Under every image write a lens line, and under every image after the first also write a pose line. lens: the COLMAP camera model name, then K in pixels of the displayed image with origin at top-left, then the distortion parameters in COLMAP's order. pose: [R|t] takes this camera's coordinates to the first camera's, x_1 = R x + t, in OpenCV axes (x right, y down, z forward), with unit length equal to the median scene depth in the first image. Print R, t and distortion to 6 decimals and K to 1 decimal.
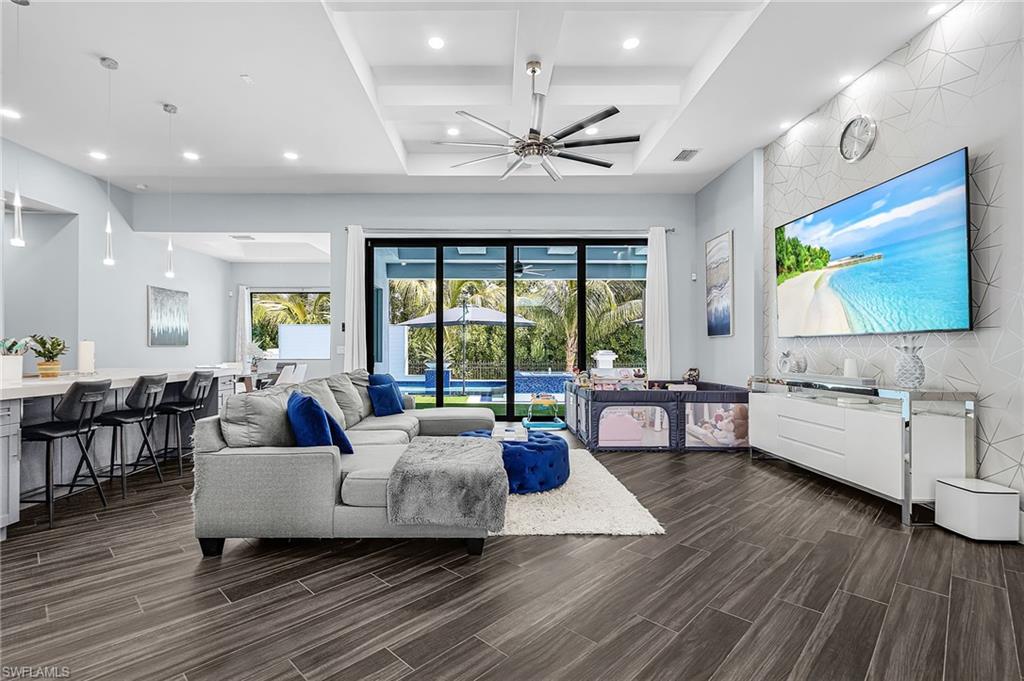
lens RADIAL K [[470.5, 0, 484.9], [0, 470.5, 345.7], [0, 0, 1]] dist [0.008121, -0.002438]
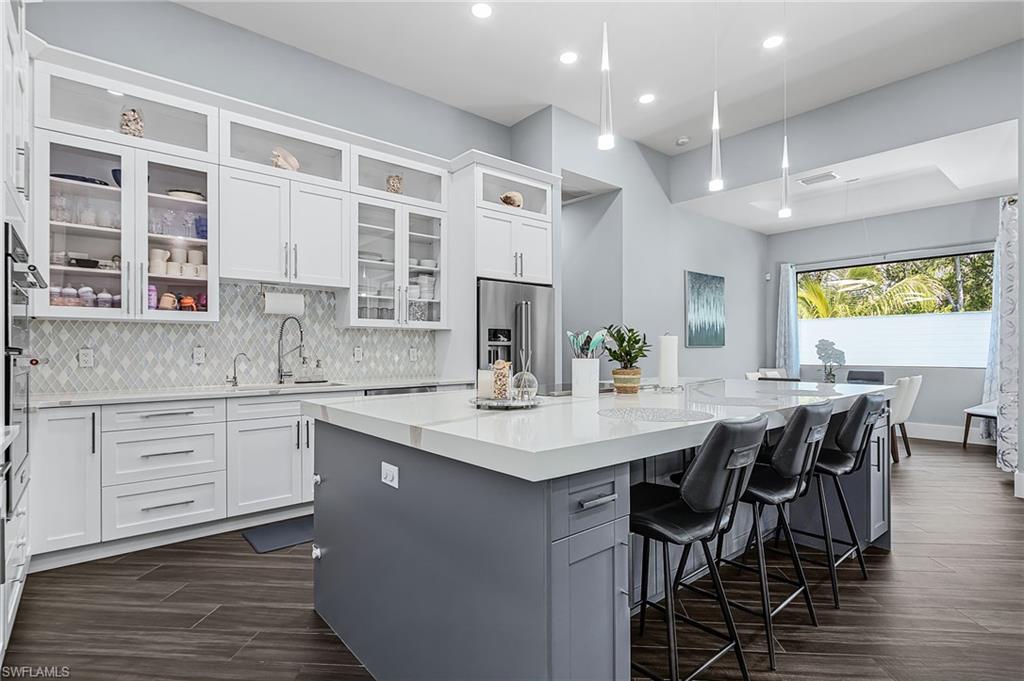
lens RADIAL K [[498.1, 0, 521.8], [0, 498.1, 350.3], [0, 0, 1]] dist [0.005631, 0.001302]
pose [[0.662837, -0.004887, -0.748748, -0.454256], [0.007745, 0.999970, 0.000330, 0.007514], [0.748724, -0.006018, 0.662855, 0.402524]]
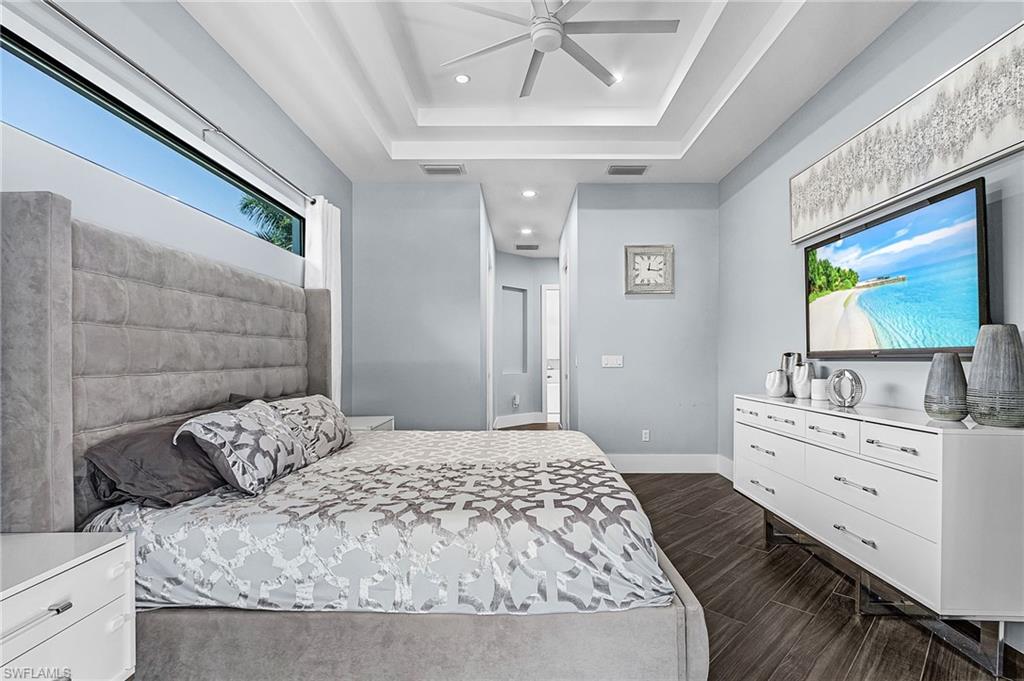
lens RADIAL K [[476.1, 0, 509.1], [0, 476.1, 339.6], [0, 0, 1]] dist [0.017387, -0.003319]
pose [[0.999796, 0.020104, -0.001698, -0.066211], [-0.020155, 0.999014, -0.039567, 0.013259], [0.000901, 0.039593, 0.999215, -0.096286]]
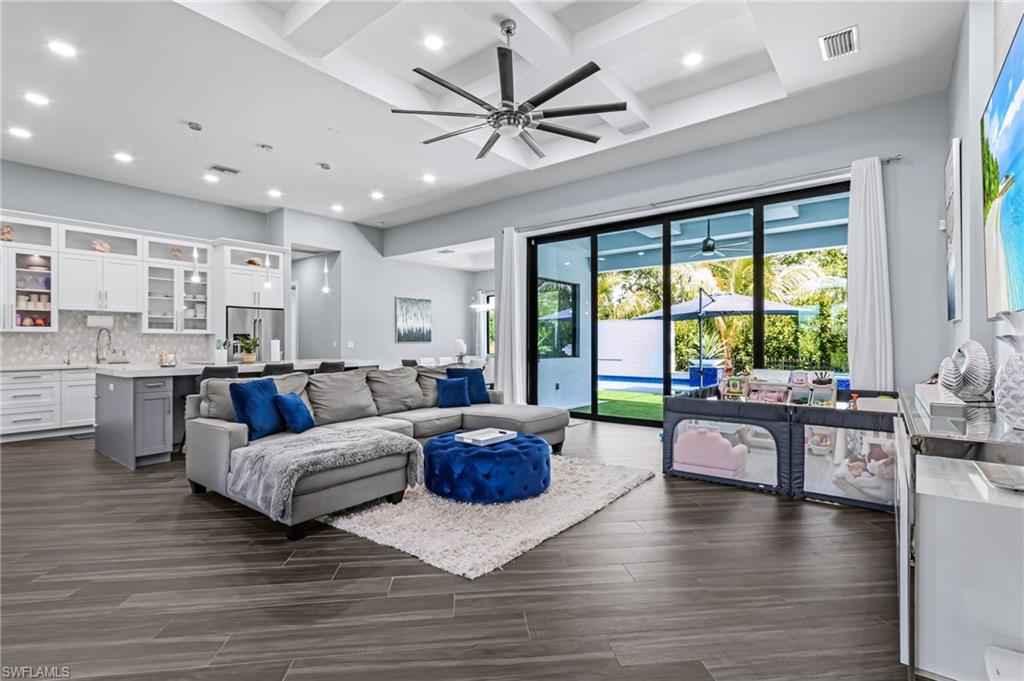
lens RADIAL K [[470.5, 0, 520.0], [0, 470.5, 340.2], [0, 0, 1]] dist [0.008121, -0.002438]
pose [[0.792526, -0.009329, -0.609766, 0.614323], [0.008678, 0.999954, -0.004018, 0.003655], [0.609776, -0.002107, 0.792571, 0.284380]]
